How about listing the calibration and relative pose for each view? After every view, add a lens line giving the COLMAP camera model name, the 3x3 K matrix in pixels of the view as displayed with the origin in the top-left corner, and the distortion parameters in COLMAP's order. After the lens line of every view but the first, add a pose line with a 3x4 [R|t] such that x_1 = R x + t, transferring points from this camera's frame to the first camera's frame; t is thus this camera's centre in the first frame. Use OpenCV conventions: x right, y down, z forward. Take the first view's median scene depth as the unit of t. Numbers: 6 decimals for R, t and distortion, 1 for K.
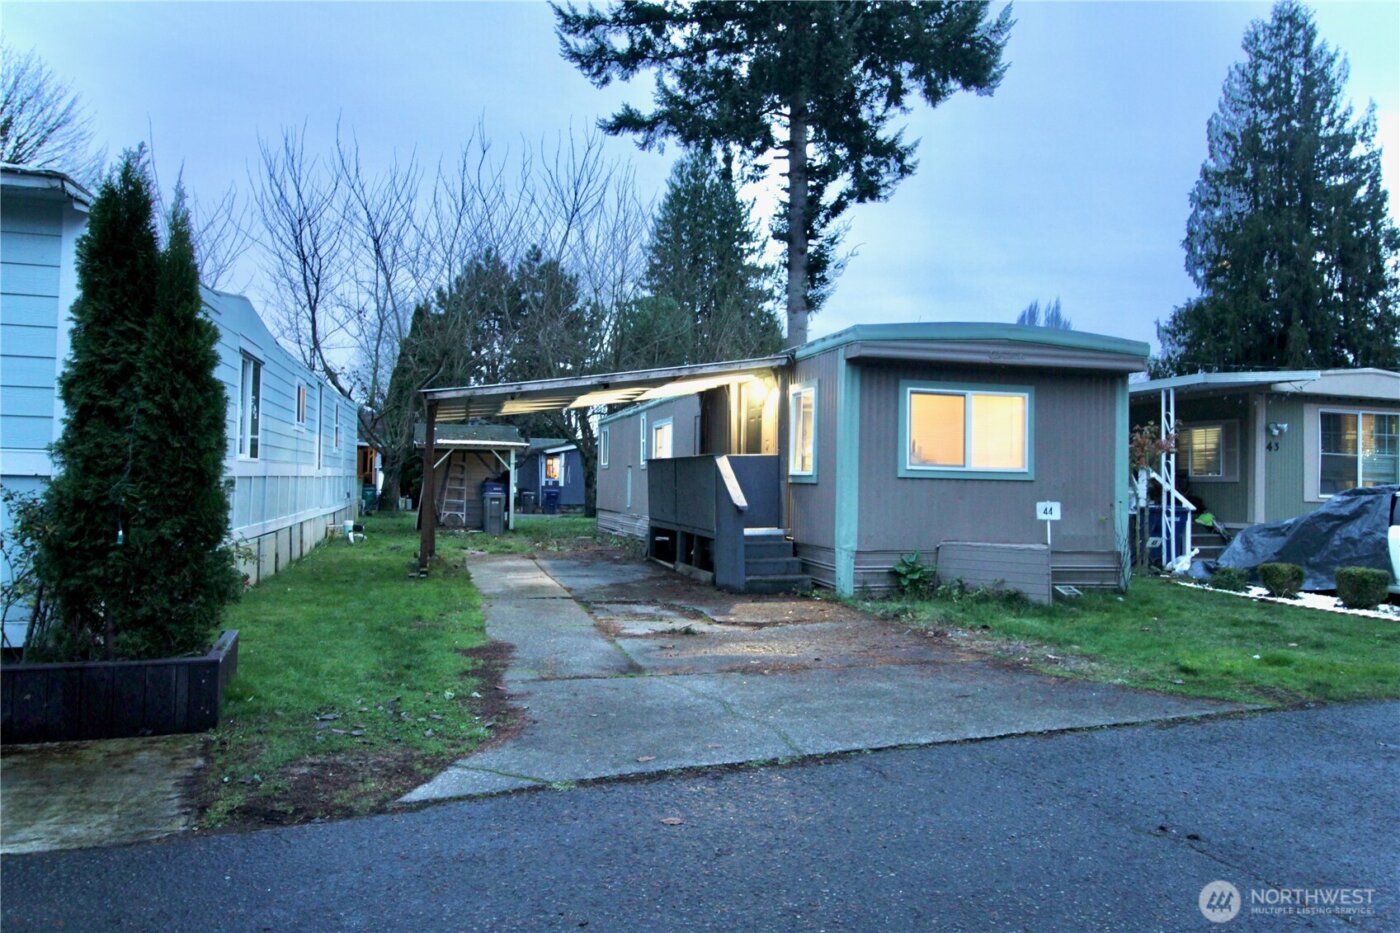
lens RADIAL K [[1008.3, 0, 704.2], [0, 1008.3, 468.3], [0, 0, 1]] dist [0.002391, -0.009244]
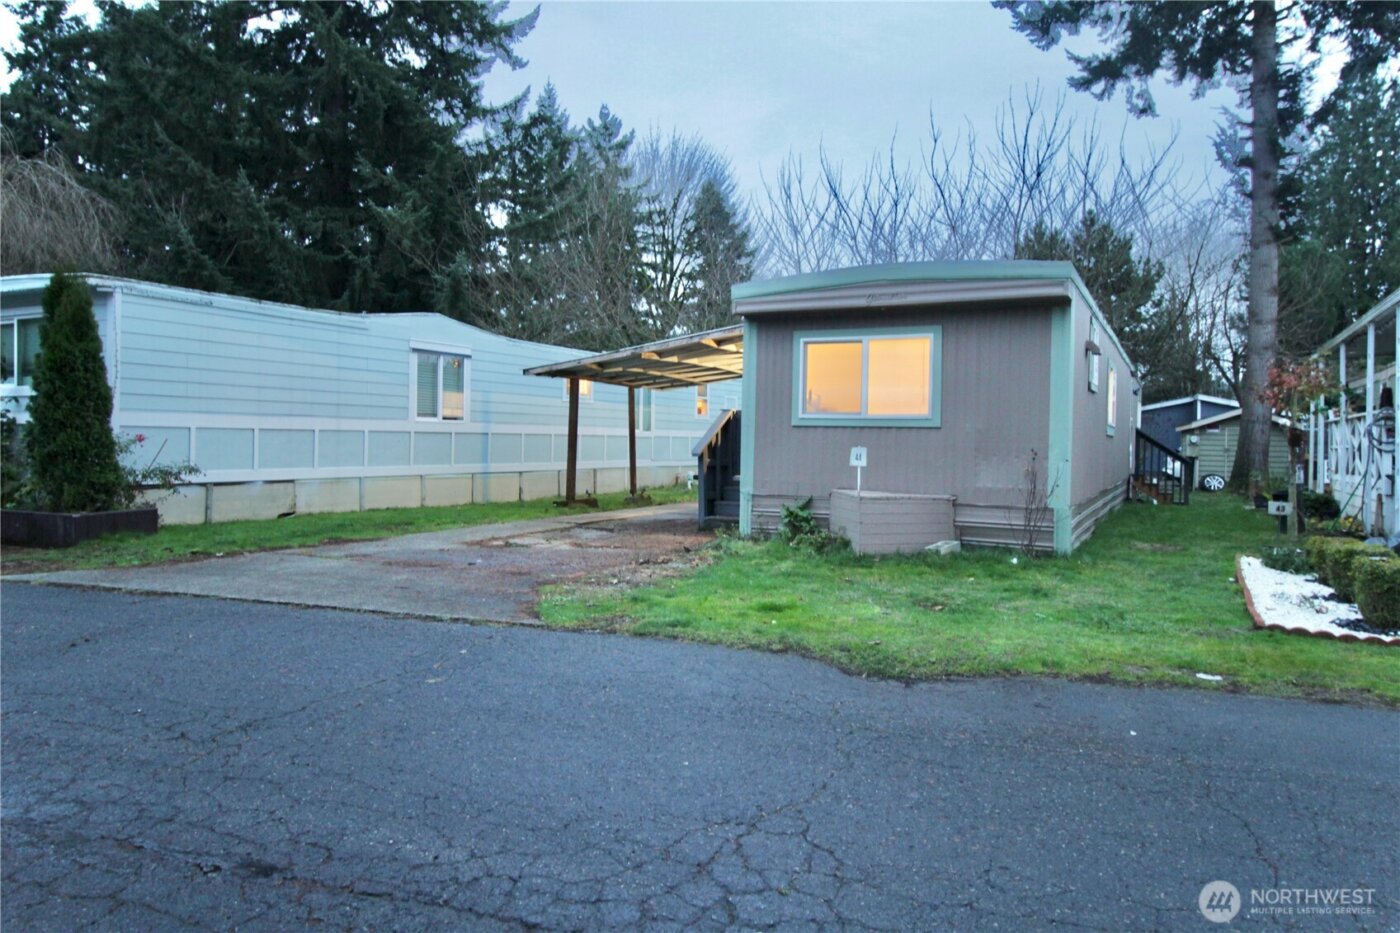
lens RADIAL K [[933.8, 0, 694.5], [0, 933.8, 457.5], [0, 0, 1]] dist [-0.000129, 0.001341]
pose [[0.739633, 0.005655, -0.672987, 0.313774], [0.007452, 0.999835, 0.016592, 0.010265], [0.672969, -0.017287, 0.739468, 0.089251]]
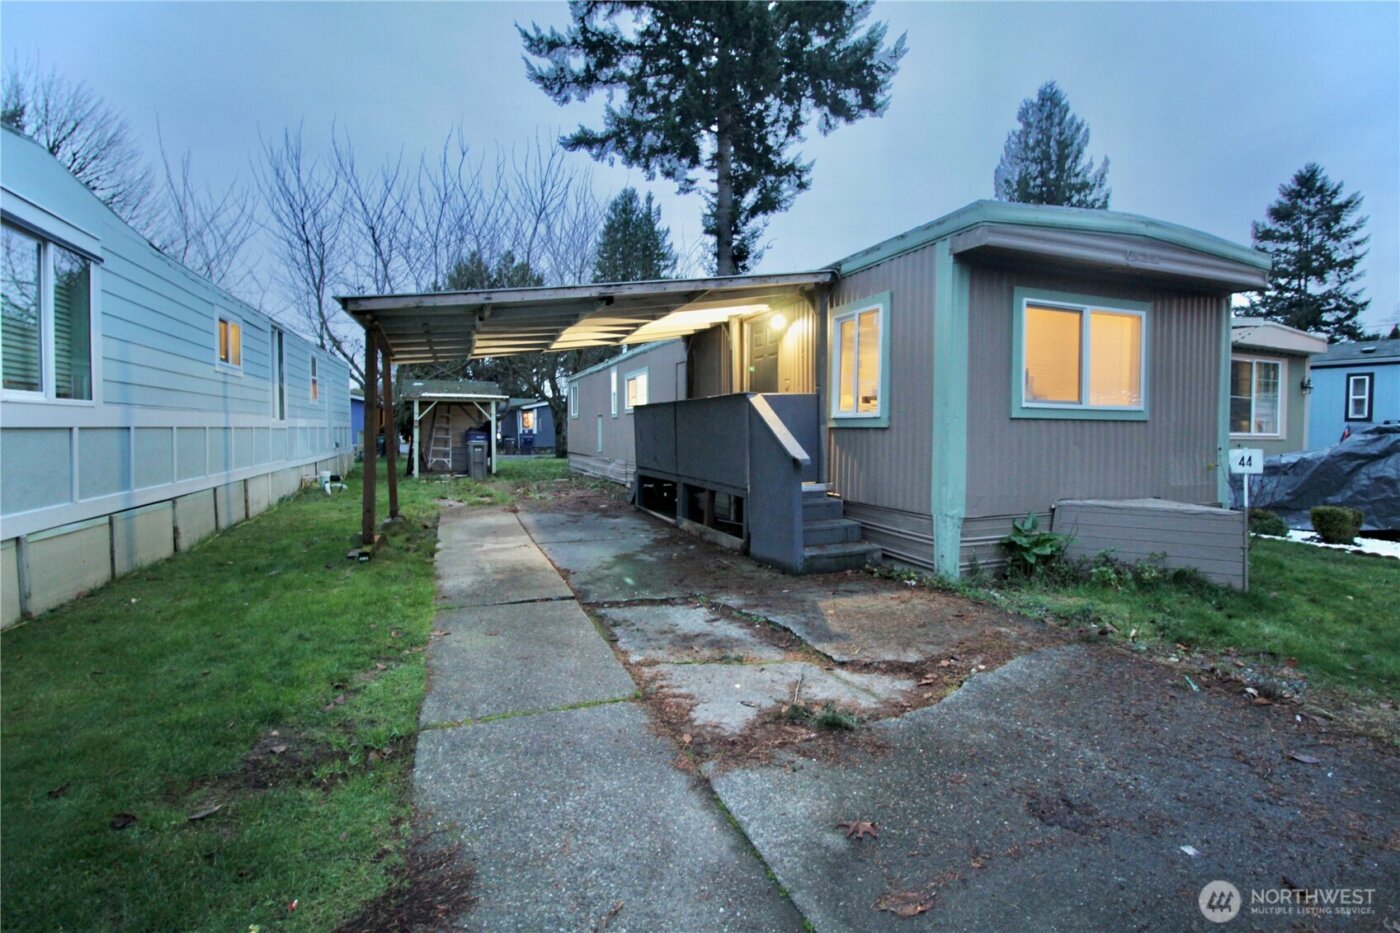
lens RADIAL K [[644.0, 0, 705.2], [0, 644.0, 456.0], [0, 0, 1]] dist [-0.004963, -0.008603]
pose [[0.992533, -0.017957, 0.120645, -0.037891], [0.011185, 0.998336, 0.056572, 0.003085], [-0.121460, -0.054800, 0.991082, 0.225296]]
